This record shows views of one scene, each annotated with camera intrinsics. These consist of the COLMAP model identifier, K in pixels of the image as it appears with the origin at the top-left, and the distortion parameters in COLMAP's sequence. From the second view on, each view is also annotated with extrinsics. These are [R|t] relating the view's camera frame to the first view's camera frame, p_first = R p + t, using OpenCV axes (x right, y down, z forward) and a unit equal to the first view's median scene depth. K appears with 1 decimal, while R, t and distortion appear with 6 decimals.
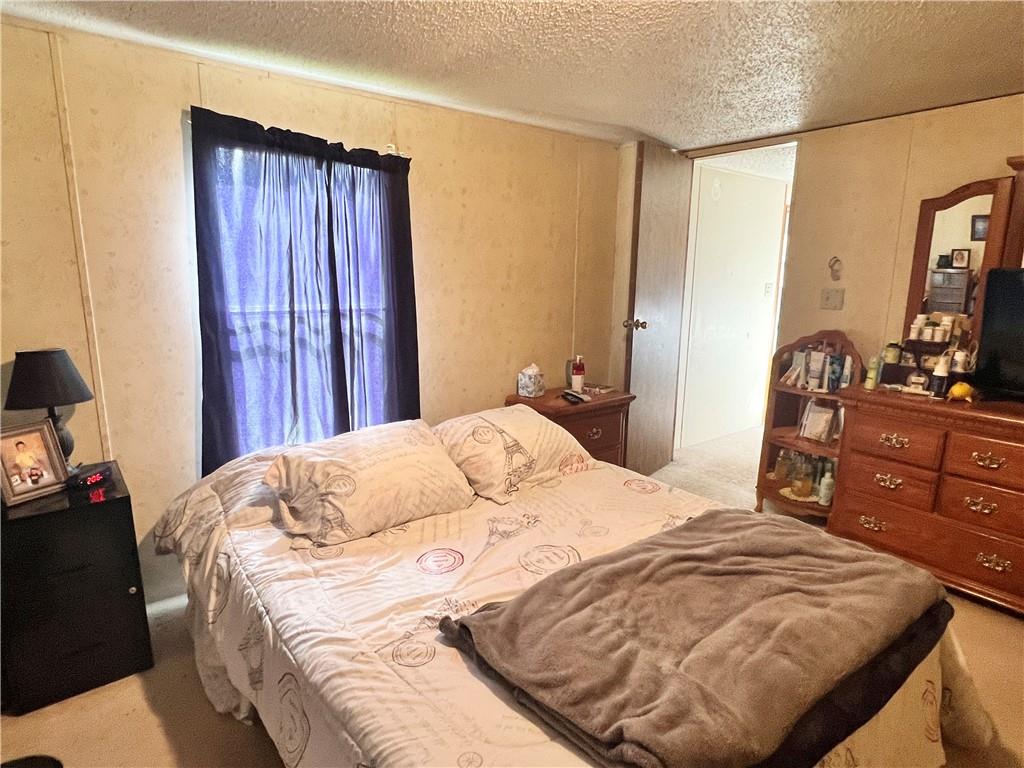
lens RADIAL K [[576.5, 0, 512.0], [0, 576.5, 384.0], [0, 0, 1]] dist [0.001280, -0.000430]
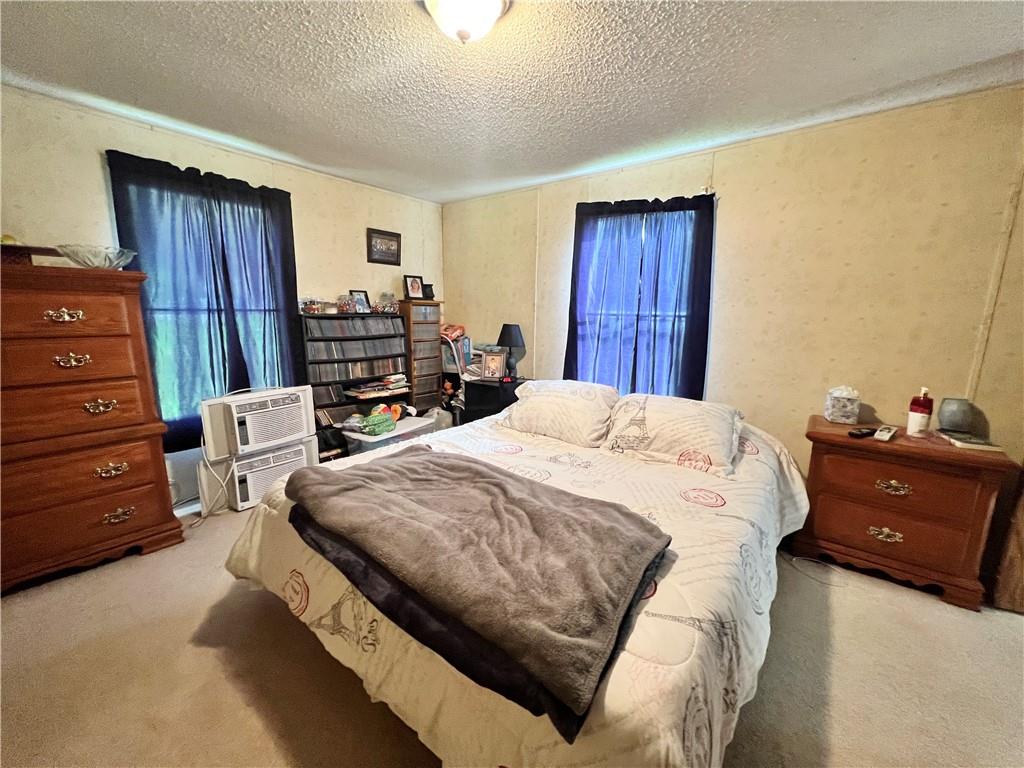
lens RADIAL K [[415.2, 0, 512.0], [0, 415.2, 384.0], [0, 0, 1]] dist [-0.000393, 0.000082]
pose [[0.227920, 0.162350, -0.960049, 0.736873], [-0.194848, 0.973662, 0.118395, -0.017852], [0.953985, 0.160079, 0.253551, 0.492107]]
